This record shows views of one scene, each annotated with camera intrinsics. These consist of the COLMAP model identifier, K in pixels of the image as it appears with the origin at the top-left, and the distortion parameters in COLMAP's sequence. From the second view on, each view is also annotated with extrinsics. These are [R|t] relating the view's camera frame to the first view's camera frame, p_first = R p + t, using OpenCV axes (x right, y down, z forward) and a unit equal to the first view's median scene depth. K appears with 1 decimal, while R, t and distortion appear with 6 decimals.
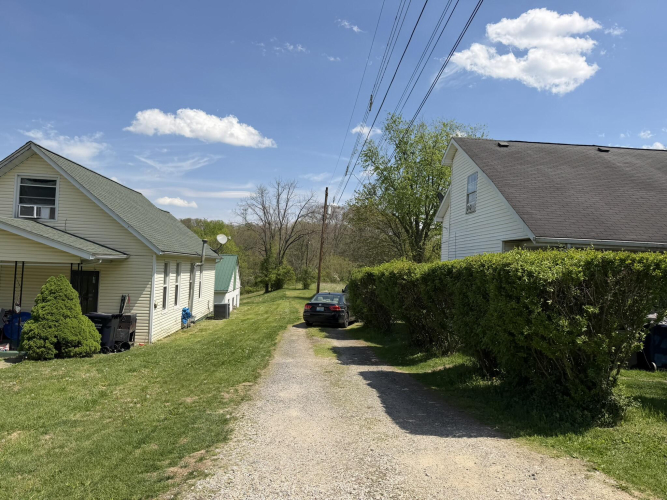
lens RADIAL K [[467.3, 0, 334.6], [0, 467.3, 251.3], [0, 0, 1]] dist [-0.009376, -0.001632]
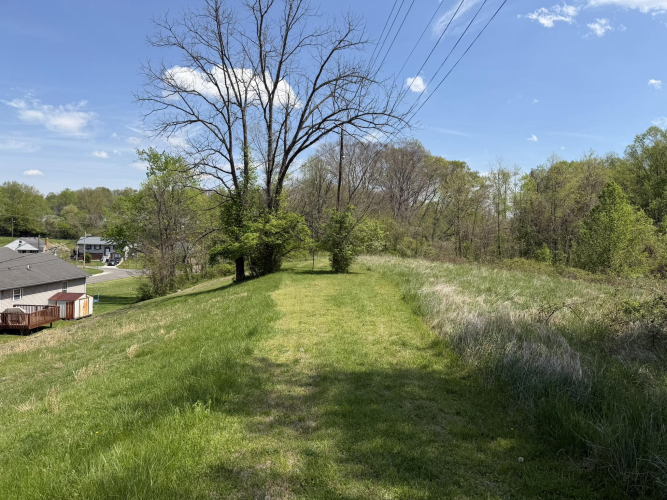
lens RADIAL K [[467.3, 0, 332.4], [0, 467.3, 248.0], [0, 0, 1]] dist [-0.009376, -0.001632]
pose [[0.999688, -0.024892, 0.001921, -0.065736], [0.024722, 0.997715, 0.062881, 0.037206], [-0.003482, -0.062814, 0.998019, 0.595469]]
